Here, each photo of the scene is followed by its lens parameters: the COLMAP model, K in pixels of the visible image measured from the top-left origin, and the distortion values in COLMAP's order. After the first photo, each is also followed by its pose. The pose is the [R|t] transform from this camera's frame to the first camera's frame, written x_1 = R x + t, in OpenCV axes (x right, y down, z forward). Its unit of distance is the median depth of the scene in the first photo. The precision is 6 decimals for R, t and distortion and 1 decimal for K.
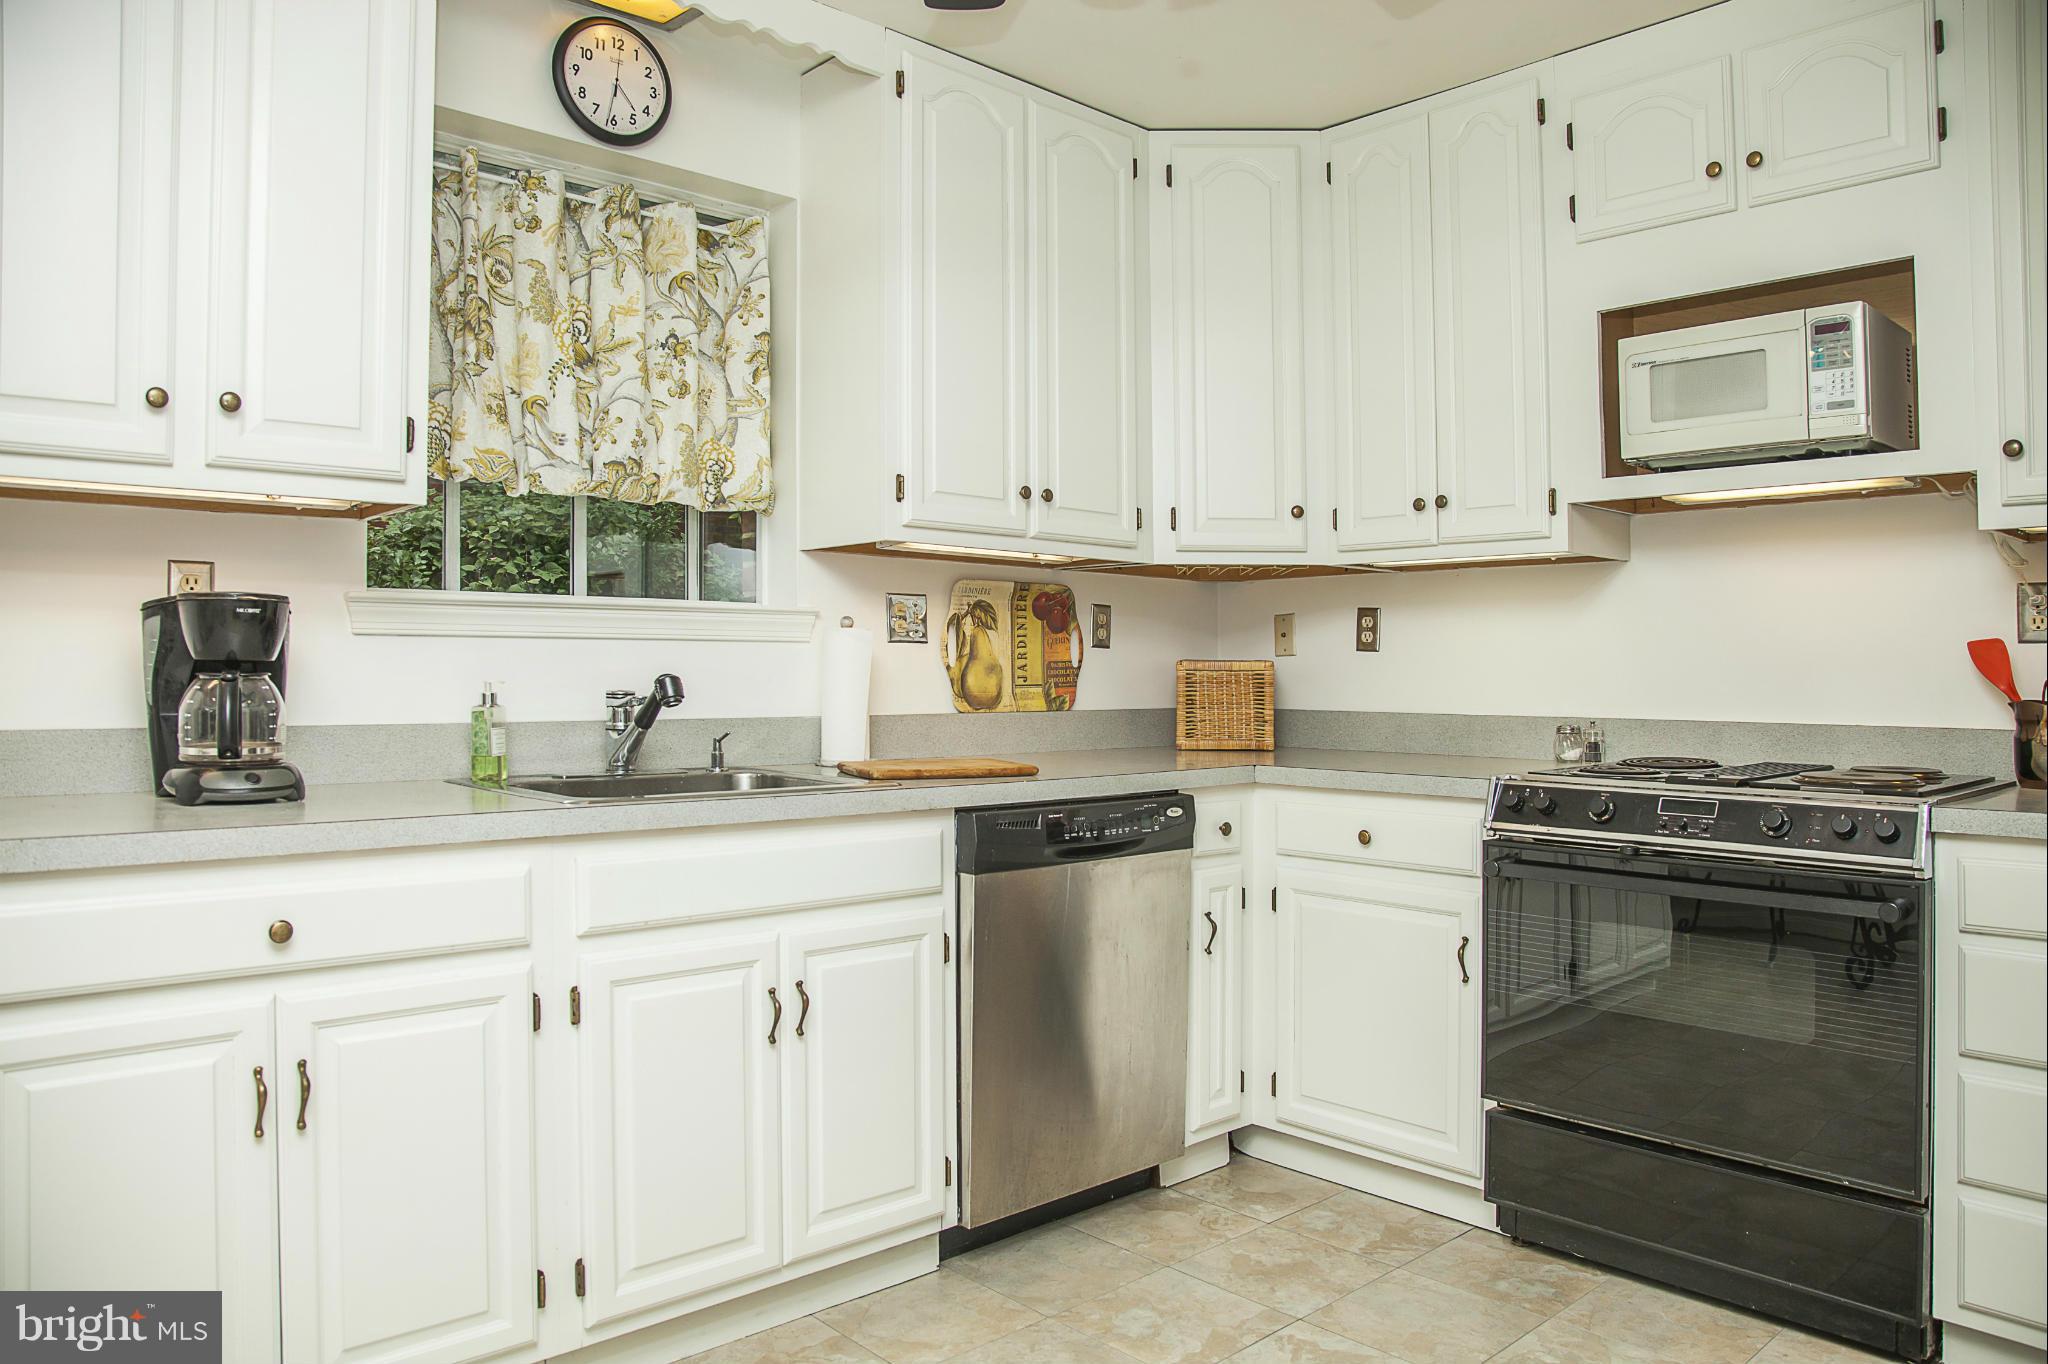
lens RADIAL K [[1452.3, 0, 1074.7], [0, 1452.3, 638.7], [0, 0, 1]] dist [-0.064038, 0.010964]
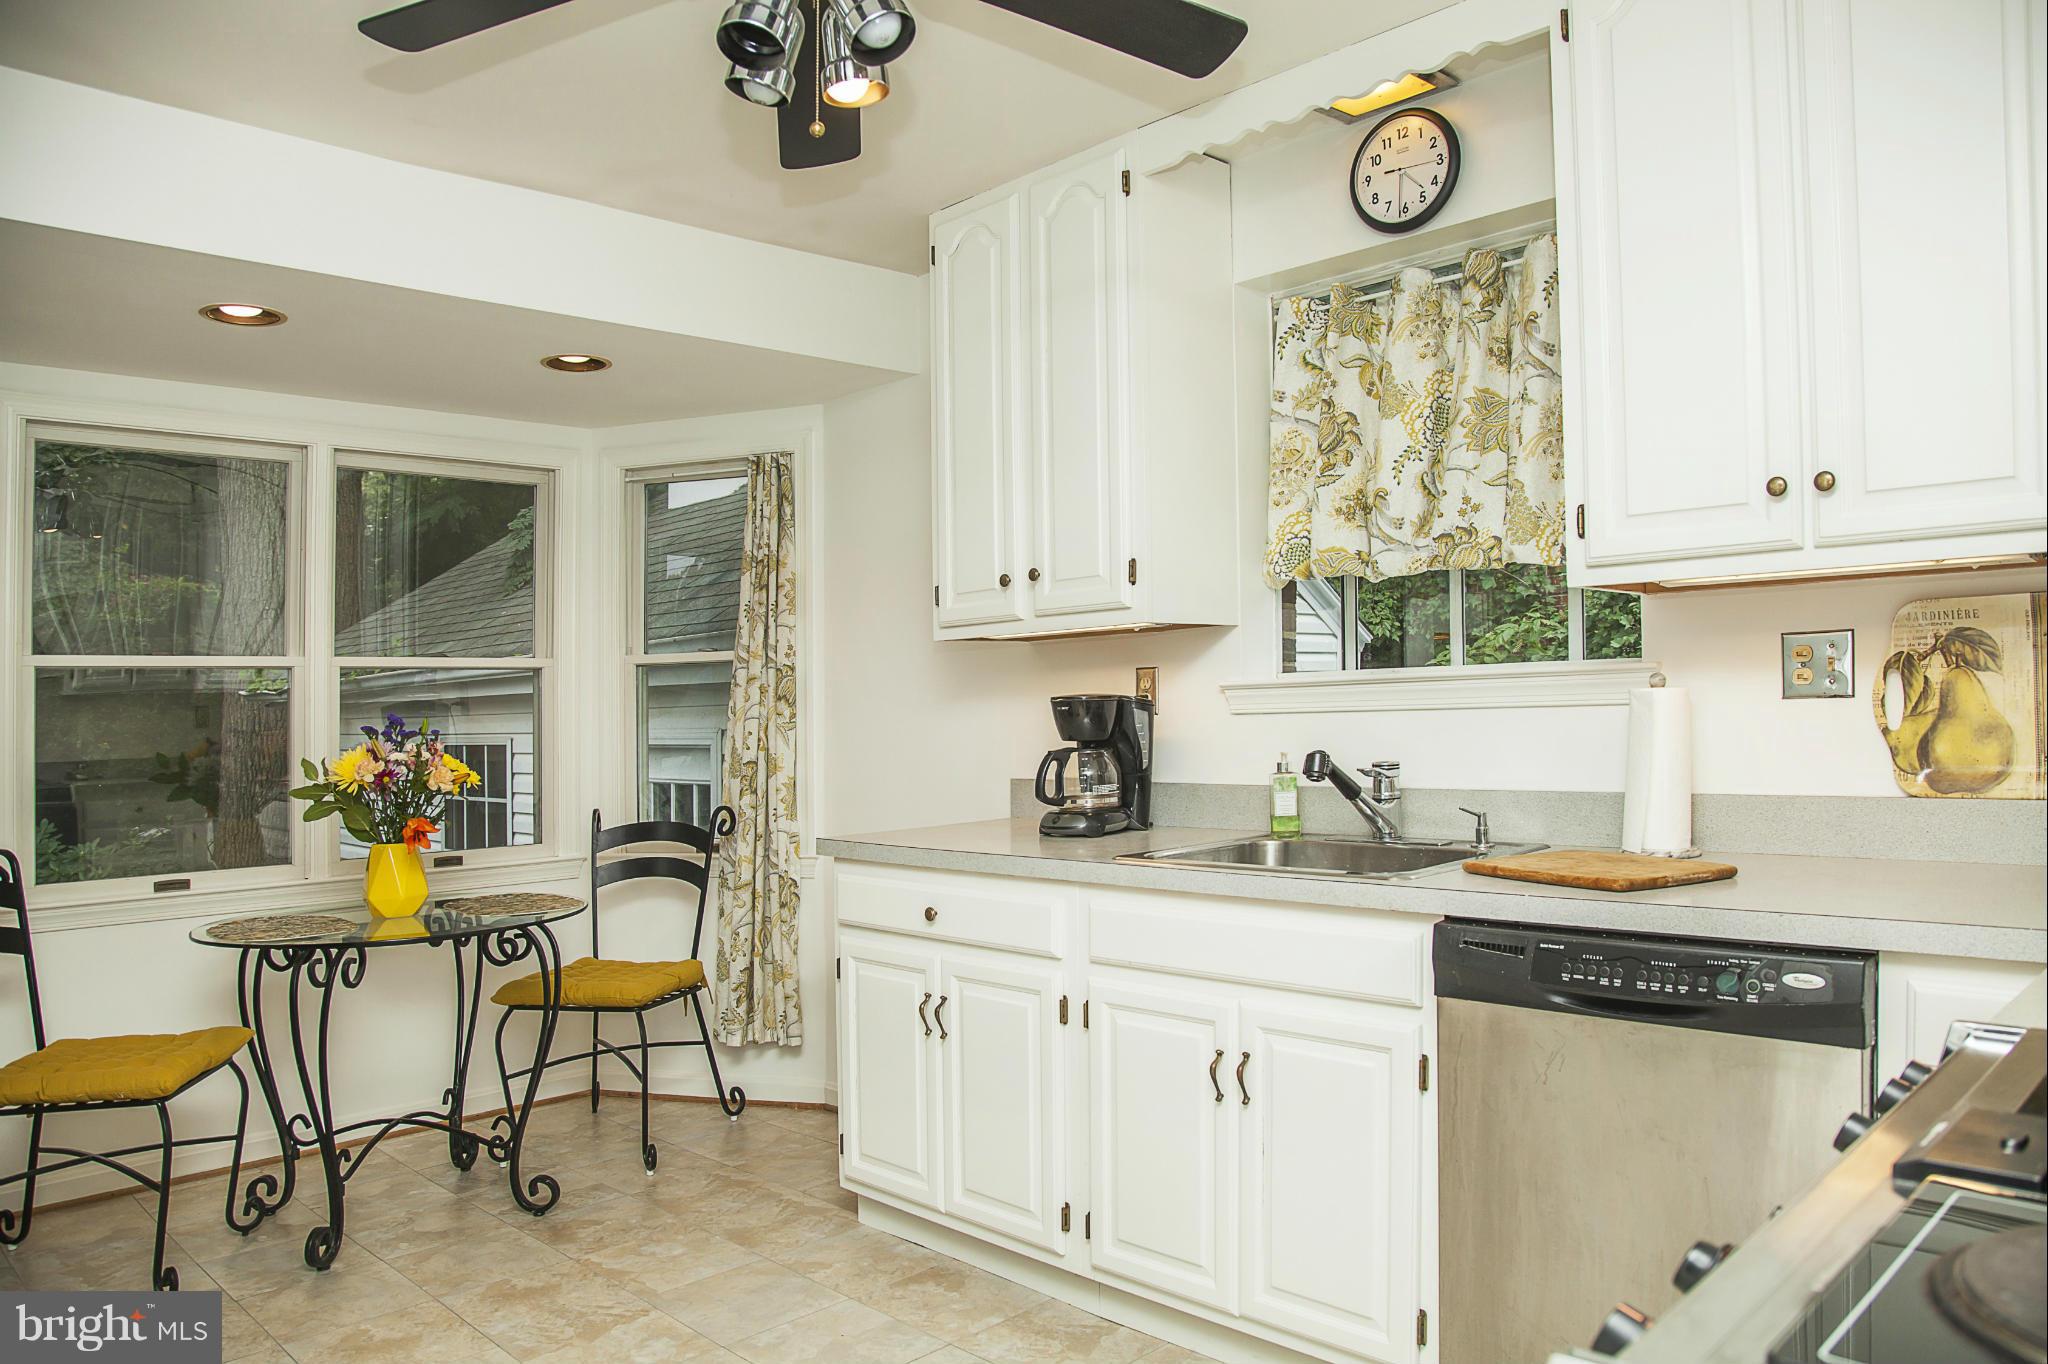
lens RADIAL K [[1452.3, 0, 1030.8], [0, 1452.3, 675.3], [0, 0, 1]] dist [-0.064038, 0.010964]
pose [[0.016191, -0.023960, -0.999582, 1.110551], [0.052567, 0.998351, -0.023079, -0.023771], [0.998486, -0.052171, 0.017424, 1.094230]]
